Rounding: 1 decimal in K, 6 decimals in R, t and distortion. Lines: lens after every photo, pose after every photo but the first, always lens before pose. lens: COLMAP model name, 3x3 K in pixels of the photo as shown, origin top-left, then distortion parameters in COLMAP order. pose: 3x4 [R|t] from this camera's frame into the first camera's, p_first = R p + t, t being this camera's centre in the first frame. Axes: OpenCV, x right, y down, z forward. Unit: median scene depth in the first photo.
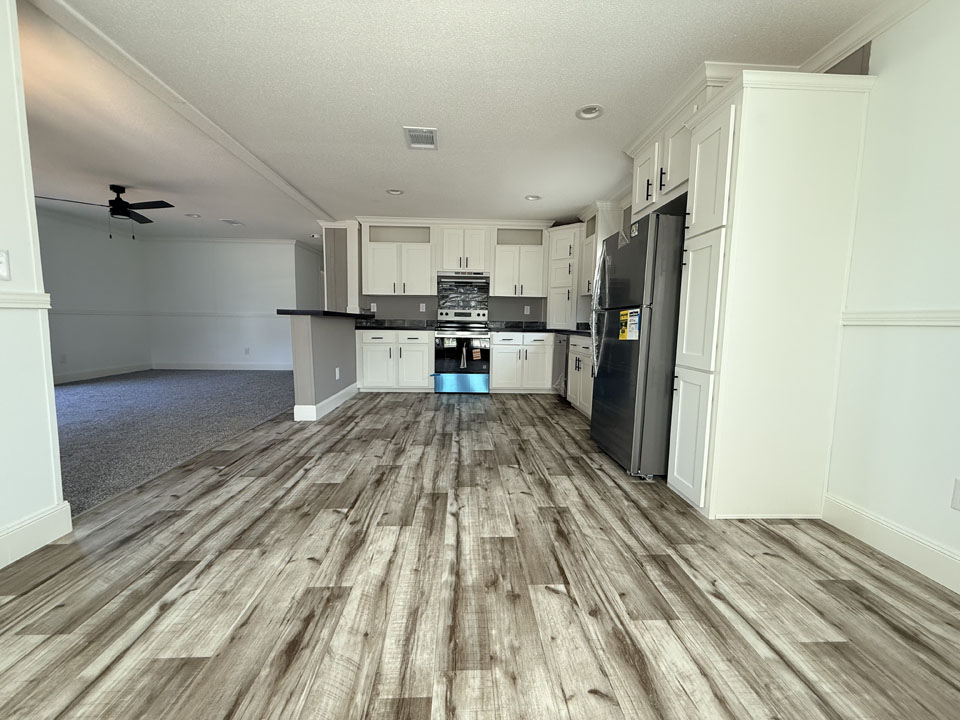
lens RADIAL K [[386.2, 0, 481.2], [0, 386.2, 358.5], [0, 0, 1]] dist [0.003763, 0.001784]
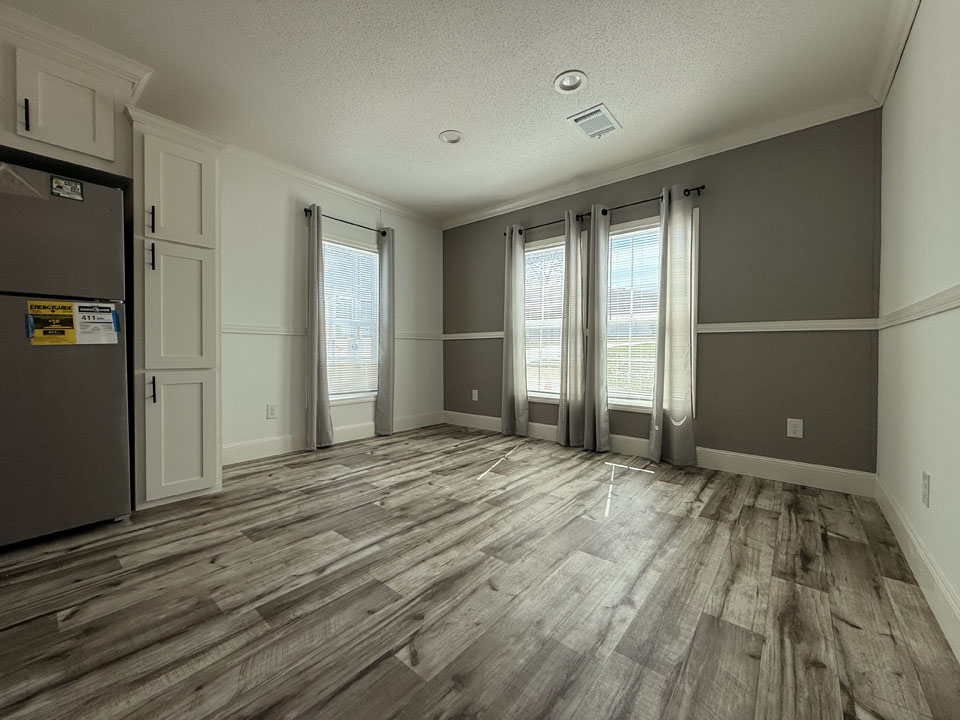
lens RADIAL K [[386.2, 0, 483.8], [0, 386.2, 356.6], [0, 0, 1]] dist [0.003763, 0.001784]
pose [[-0.743896, -0.025822, 0.667797, -0.954787], [0.050034, 0.994297, 0.094182, -0.082974], [-0.666420, 0.103474, -0.738361, 1.547617]]
